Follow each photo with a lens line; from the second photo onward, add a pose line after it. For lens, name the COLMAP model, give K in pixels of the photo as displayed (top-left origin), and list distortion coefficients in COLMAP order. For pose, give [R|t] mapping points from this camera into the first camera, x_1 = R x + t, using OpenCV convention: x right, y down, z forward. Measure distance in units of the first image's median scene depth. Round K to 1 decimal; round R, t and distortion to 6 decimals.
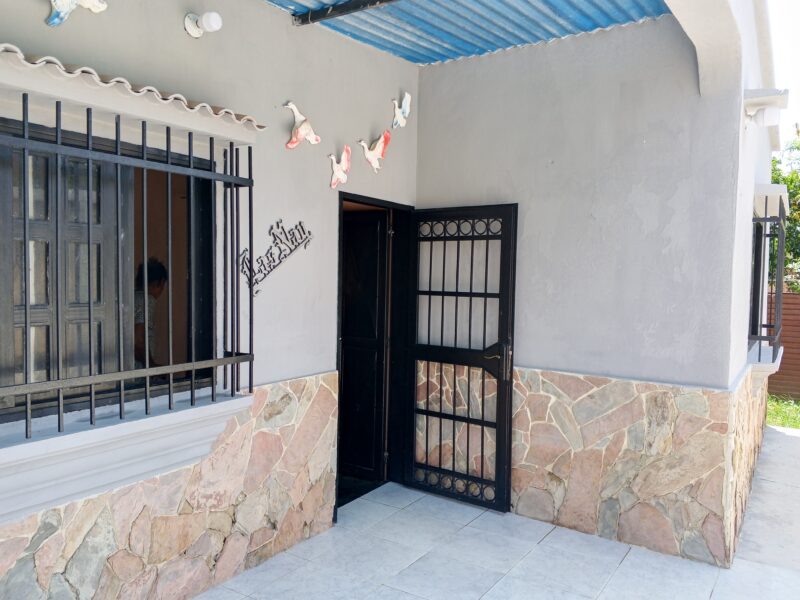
lens RADIAL K [[678.6, 0, 400.6], [0, 678.6, 302.7], [0, 0, 1]] dist [-0.021012, -0.006775]
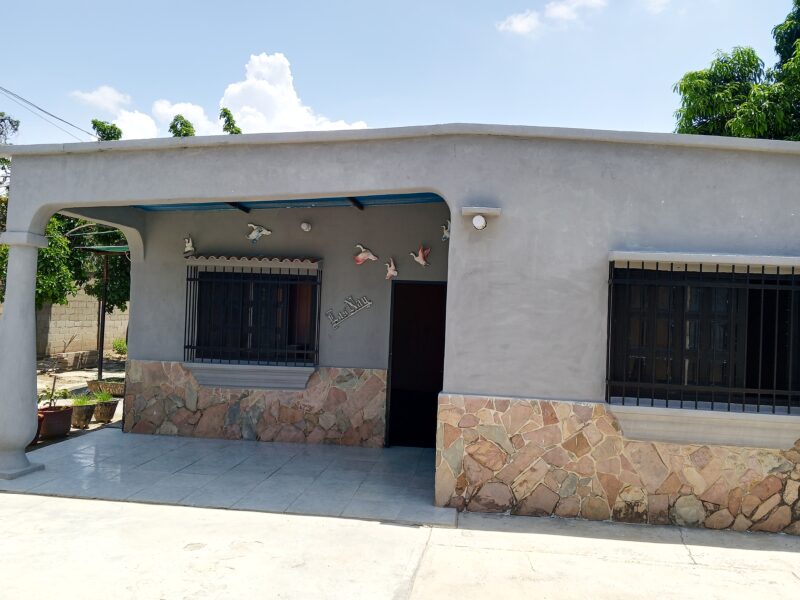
lens RADIAL K [[678.6, 0, 402.8], [0, 678.6, 304.1], [0, 0, 1]] dist [-0.021012, -0.006775]
pose [[0.405212, -0.010470, -0.914163, 2.046140], [-0.068410, 0.996784, -0.041740, -0.012887], [0.911660, 0.079452, 0.403192, 0.253953]]
